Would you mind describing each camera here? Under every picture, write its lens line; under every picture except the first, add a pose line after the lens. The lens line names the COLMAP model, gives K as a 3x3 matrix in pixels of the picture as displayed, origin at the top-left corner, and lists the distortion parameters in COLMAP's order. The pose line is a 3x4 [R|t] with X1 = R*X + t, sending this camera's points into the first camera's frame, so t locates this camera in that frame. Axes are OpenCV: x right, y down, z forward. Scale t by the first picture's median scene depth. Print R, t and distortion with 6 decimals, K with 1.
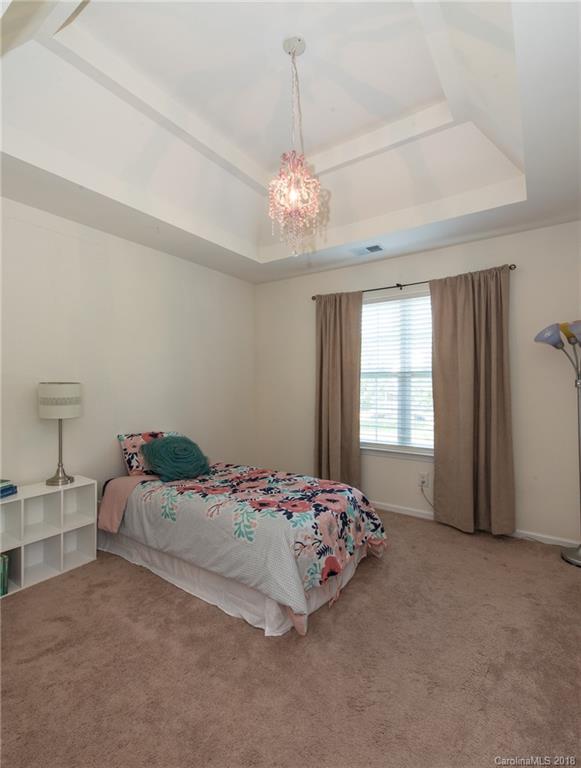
lens RADIAL K [[307.6, 0, 292.0], [0, 307.6, 381.1], [0, 0, 1]] dist [0.001750, 0.000048]
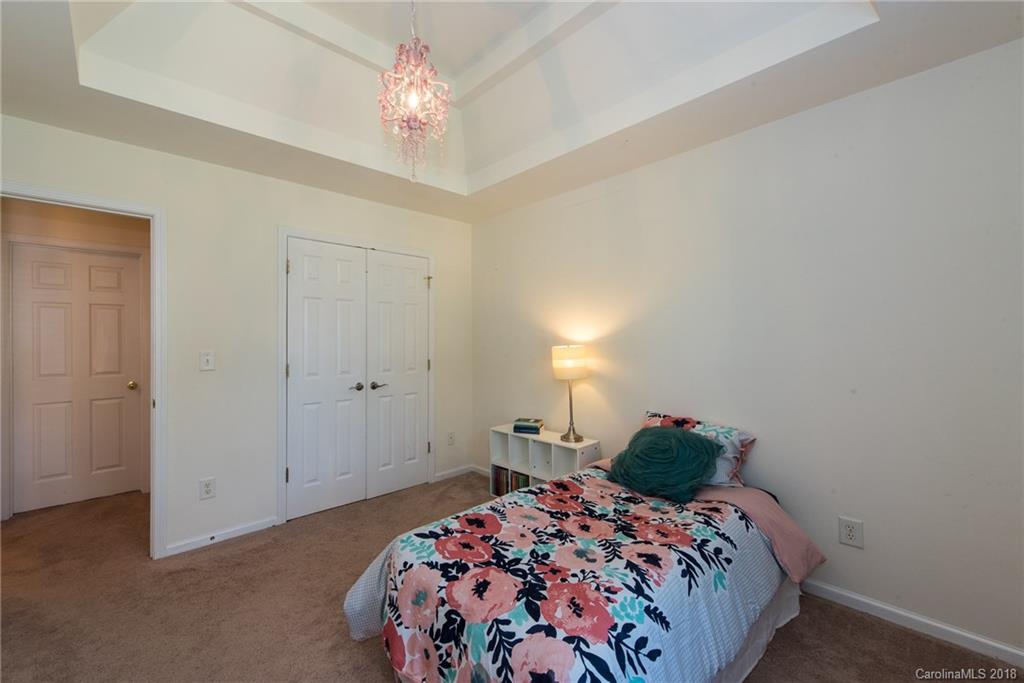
lens RADIAL K [[414.3, 0, 513.5], [0, 414.3, 342.2], [0, 0, 1]] dist [0.007947, -0.002462]
pose [[-0.147184, 0.006255, -0.989089, 0.765108], [0.017908, 0.999833, 0.003659, -0.022195], [0.988947, -0.017175, -0.147272, 1.105466]]
